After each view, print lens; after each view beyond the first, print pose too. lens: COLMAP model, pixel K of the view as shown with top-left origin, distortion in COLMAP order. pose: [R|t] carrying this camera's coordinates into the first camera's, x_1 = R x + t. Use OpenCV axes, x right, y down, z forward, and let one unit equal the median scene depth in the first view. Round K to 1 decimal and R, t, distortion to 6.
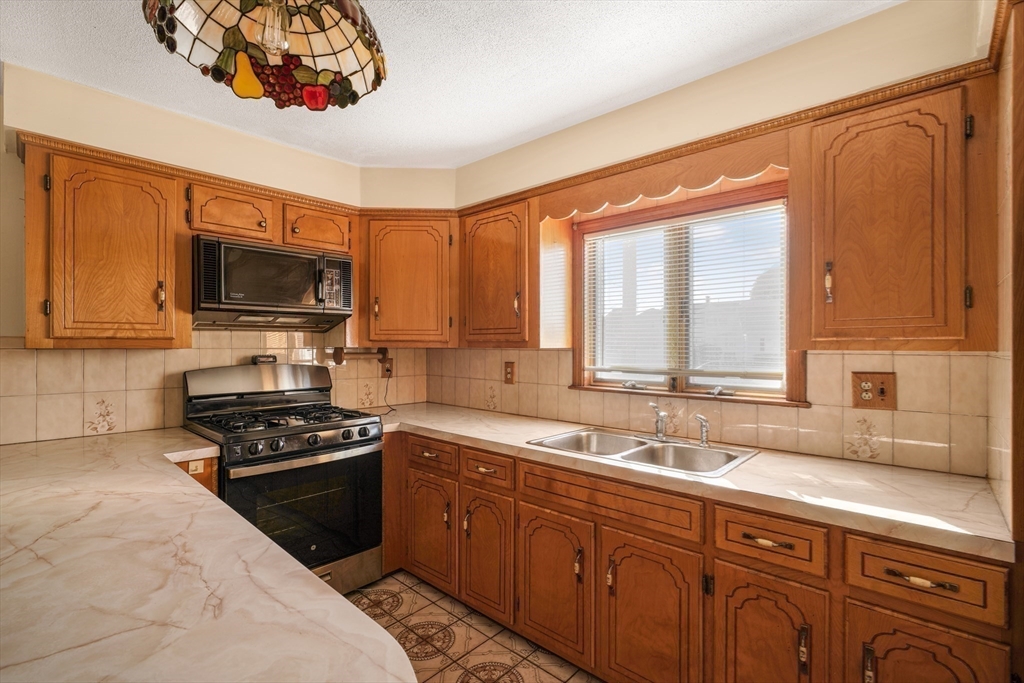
lens RADIAL K [[464.8, 0, 512.7], [0, 464.8, 337.6], [0, 0, 1]] dist [-0.020953, 0.007898]
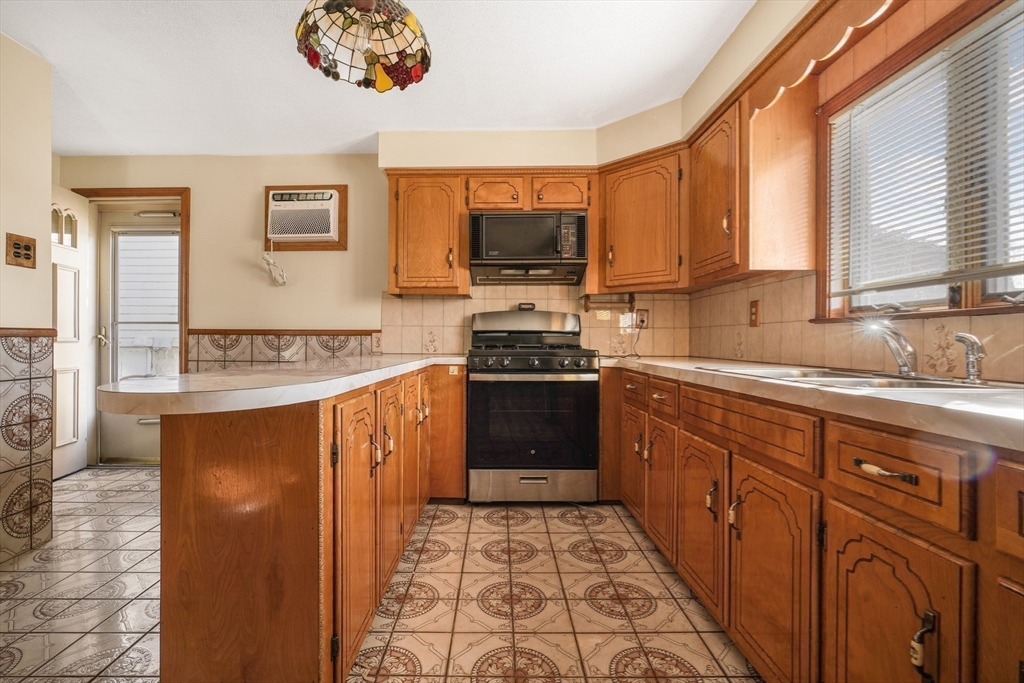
lens RADIAL K [[470.3, 0, 492.5], [0, 470.3, 335.8], [0, 0, 1]] dist [-0.003696, 0.000387]
pose [[0.665792, -0.007491, -0.746100, 0.404536], [0.005435, 0.999972, -0.005190, 0.152309], [0.746118, -0.000599, 0.665814, 0.098620]]
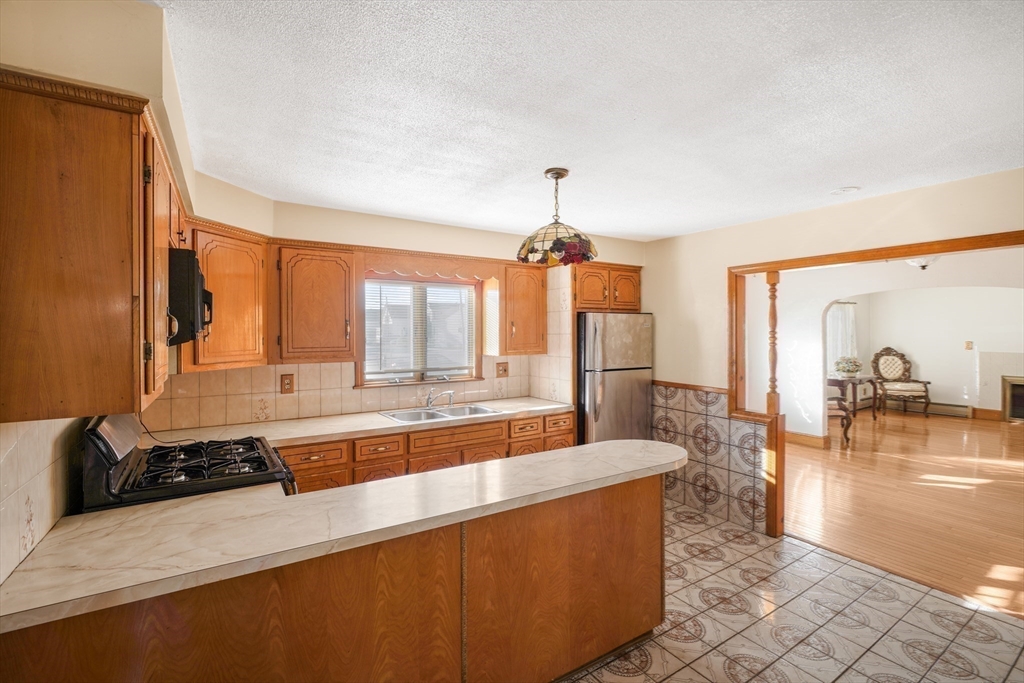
lens RADIAL K [[456.7, 0, 512.5], [0, 456.7, 332.4], [0, 0, 1]] dist [-0.009722, -0.000225]
pose [[0.268843, -0.004875, 0.963172, -1.207581], [-0.007447, 0.999947, 0.007140, -0.081176], [-0.963155, -0.009092, 0.268793, 0.216175]]
